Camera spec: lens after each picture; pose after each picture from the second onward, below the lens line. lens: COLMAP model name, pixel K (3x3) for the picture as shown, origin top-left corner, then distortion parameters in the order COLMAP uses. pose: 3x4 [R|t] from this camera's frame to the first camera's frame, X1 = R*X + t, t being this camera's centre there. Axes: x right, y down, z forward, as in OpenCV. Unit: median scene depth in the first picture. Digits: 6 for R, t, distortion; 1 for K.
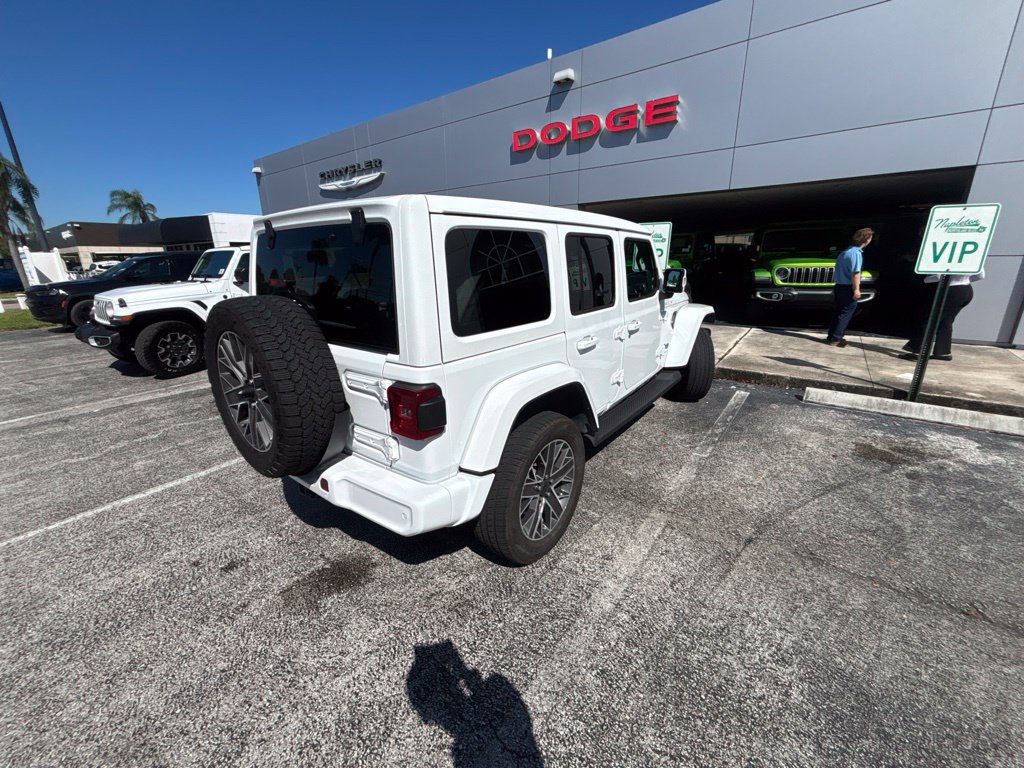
lens RADIAL K [[409.5, 0, 510.6], [0, 409.5, 387.6], [0, 0, 1]] dist [0.002187, -0.000593]
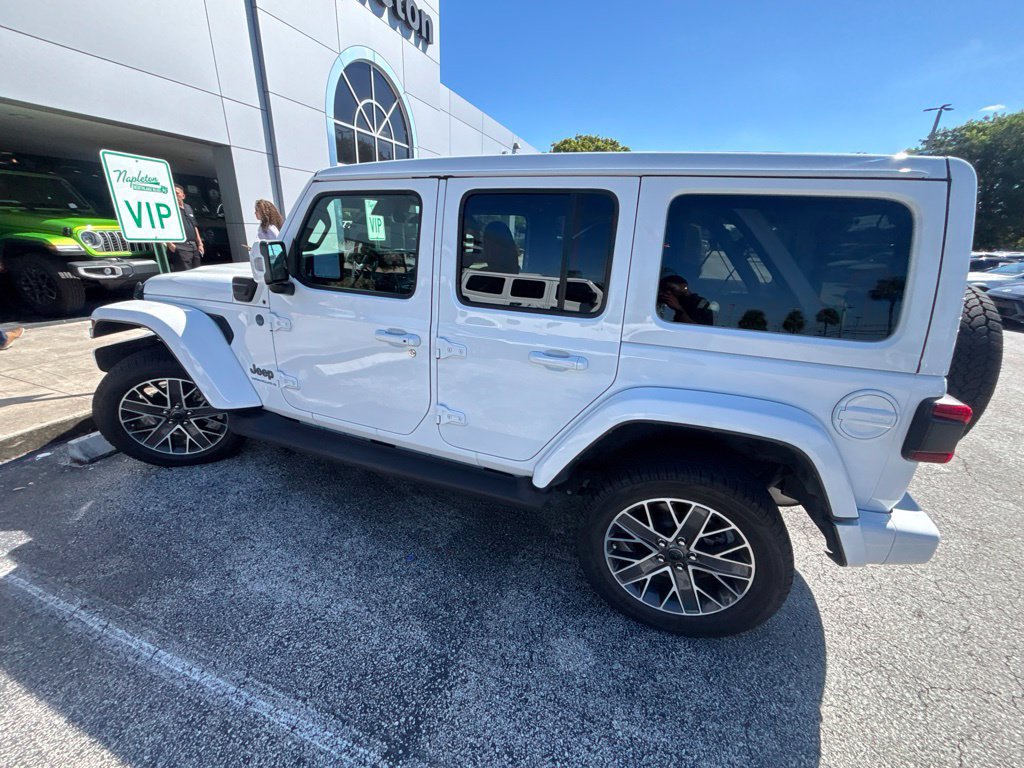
lens RADIAL K [[409.5, 0, 510.2], [0, 409.5, 384.3], [0, 0, 1]] dist [0.002187, -0.000593]
pose [[-0.306265, -0.332016, 0.892170, -0.744003], [0.254340, 0.874597, 0.412786, -0.391370], [-0.917340, 0.353336, -0.183413, 1.281175]]
